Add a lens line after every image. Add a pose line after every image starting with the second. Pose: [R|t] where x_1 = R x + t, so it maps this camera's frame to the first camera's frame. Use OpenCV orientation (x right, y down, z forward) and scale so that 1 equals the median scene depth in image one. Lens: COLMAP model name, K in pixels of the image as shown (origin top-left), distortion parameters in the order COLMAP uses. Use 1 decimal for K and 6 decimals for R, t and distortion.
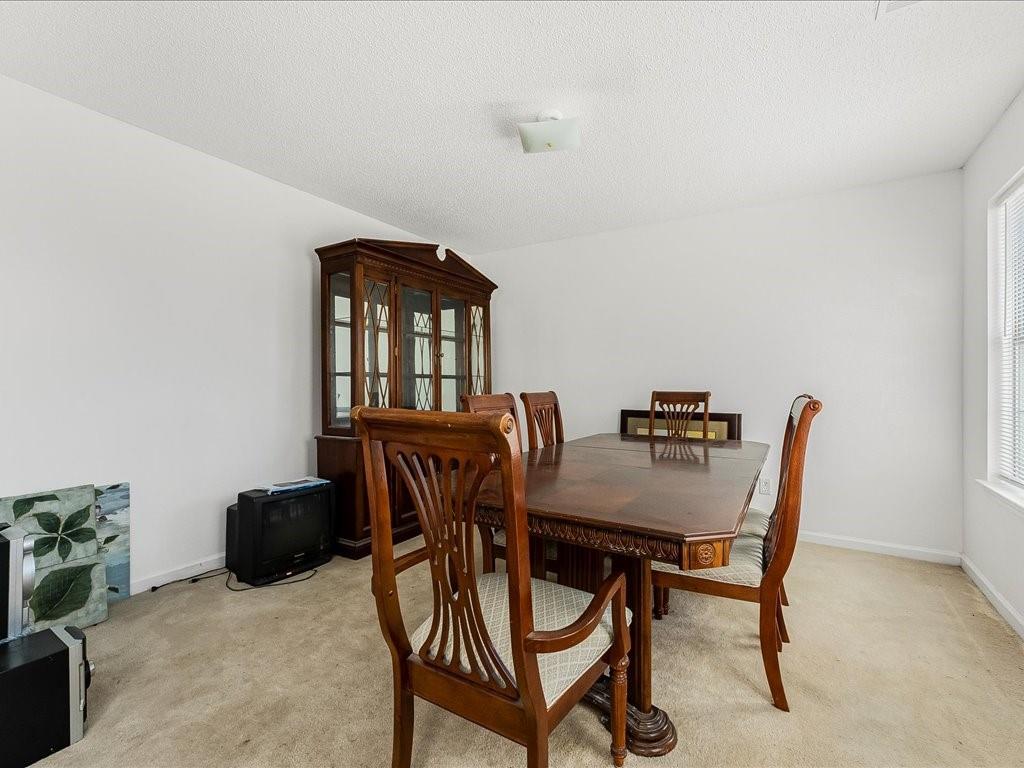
lens RADIAL K [[465.4, 0, 513.4], [0, 465.4, 381.9], [0, 0, 1]] dist [-0.001781, -0.000204]
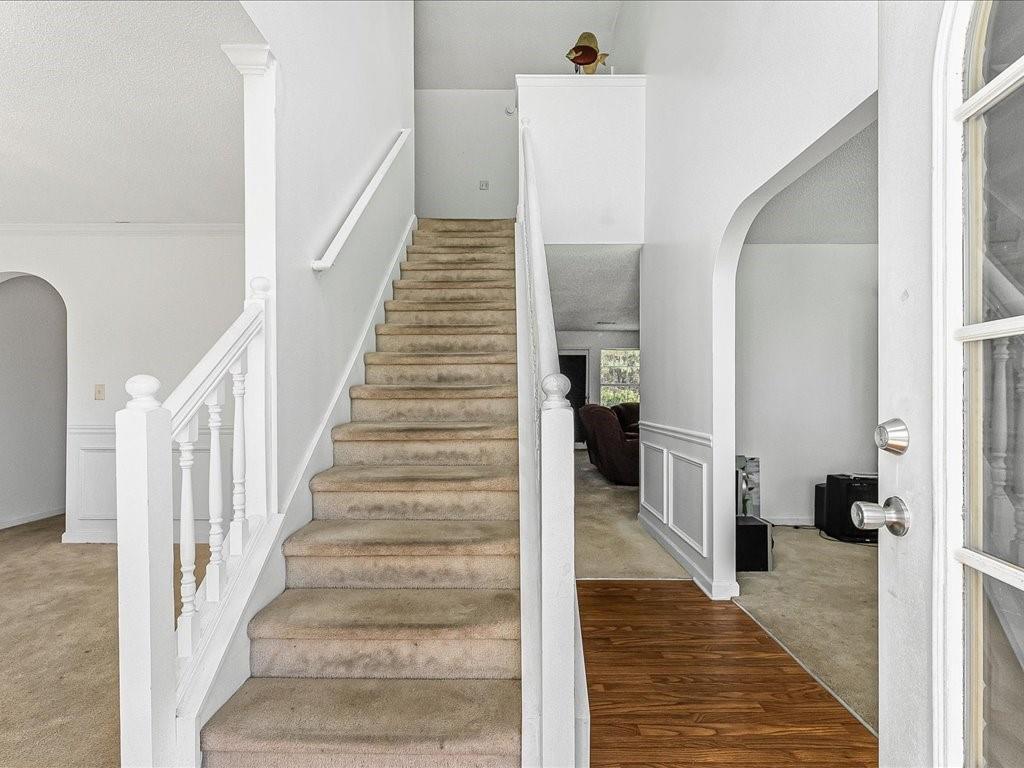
lens RADIAL K [[465.4, 0, 515.0], [0, 465.4, 389.6], [0, 0, 1]] dist [-0.001781, -0.000204]
pose [[0.525152, -0.009528, -0.850955, 0.145904], [-0.000769, 0.999932, -0.011671, -0.010014], [0.851008, 0.006783, 0.525108, -0.643324]]
